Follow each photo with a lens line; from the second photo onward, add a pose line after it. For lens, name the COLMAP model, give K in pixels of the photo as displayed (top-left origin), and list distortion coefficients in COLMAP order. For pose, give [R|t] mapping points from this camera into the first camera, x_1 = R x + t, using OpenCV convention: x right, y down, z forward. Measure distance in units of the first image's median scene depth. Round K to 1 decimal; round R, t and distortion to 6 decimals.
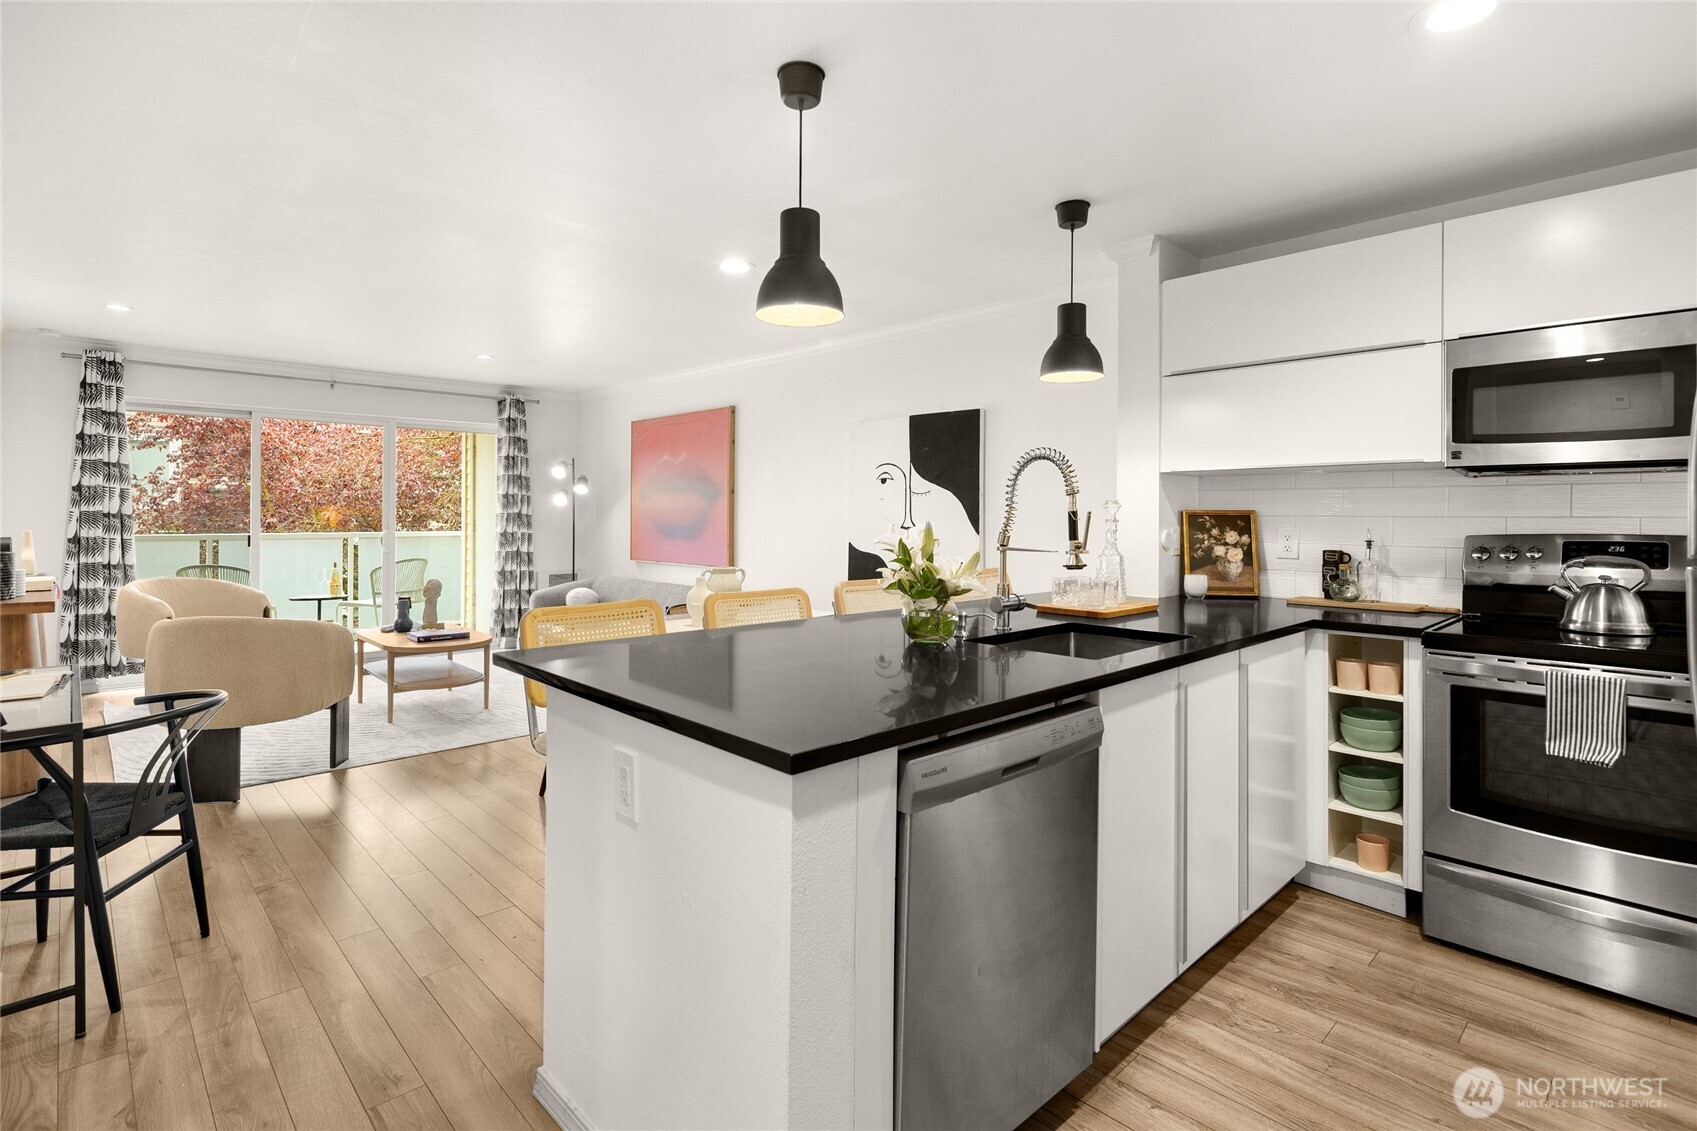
lens RADIAL K [[821.1, 0, 844.1], [0, 821.1, 513.3], [0, 0, 1]] dist [-0.000586, -0.000430]
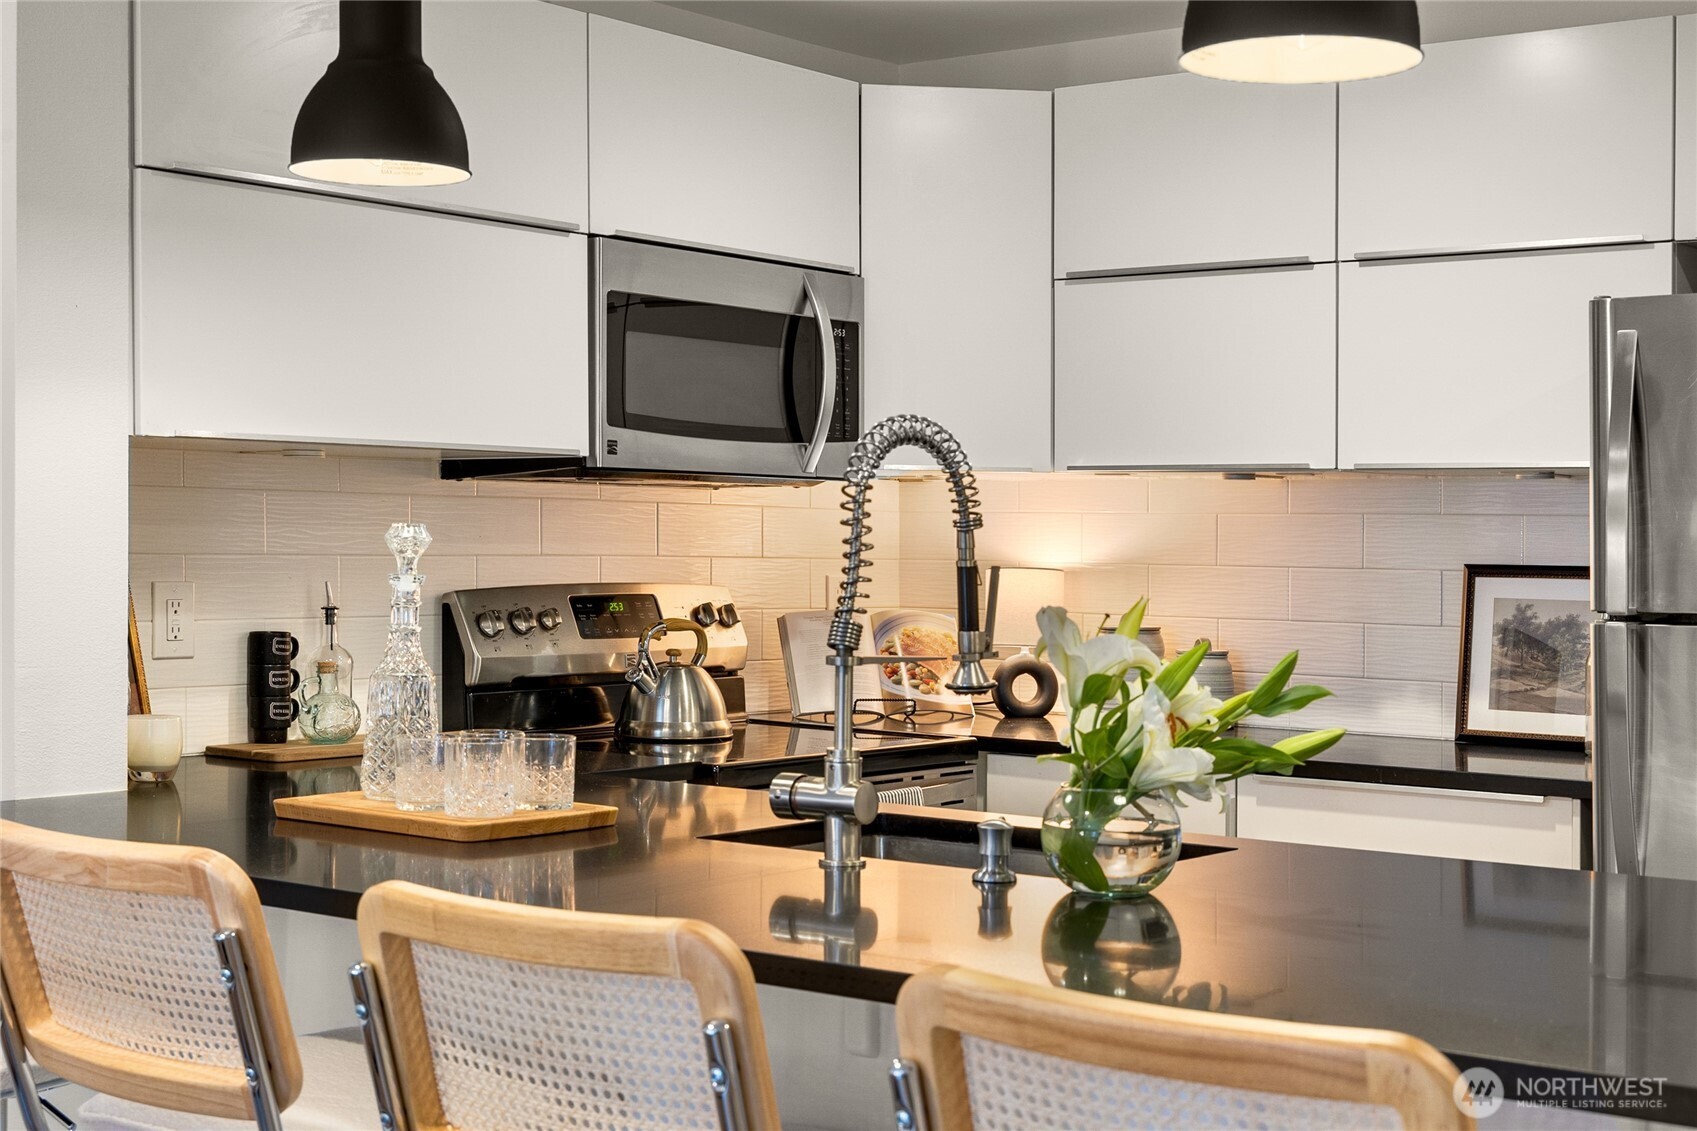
lens RADIAL K [[2429.2, 0, 848.5], [0, 2429.2, 565.5], [0, 0, 1]] dist [-0.004717, -0.009529]
pose [[-0.154190, -0.017289, 0.987890, -0.465837], [-0.016326, 0.999755, 0.014948, -0.009273], [-0.987906, -0.013823, -0.154434, 0.563781]]
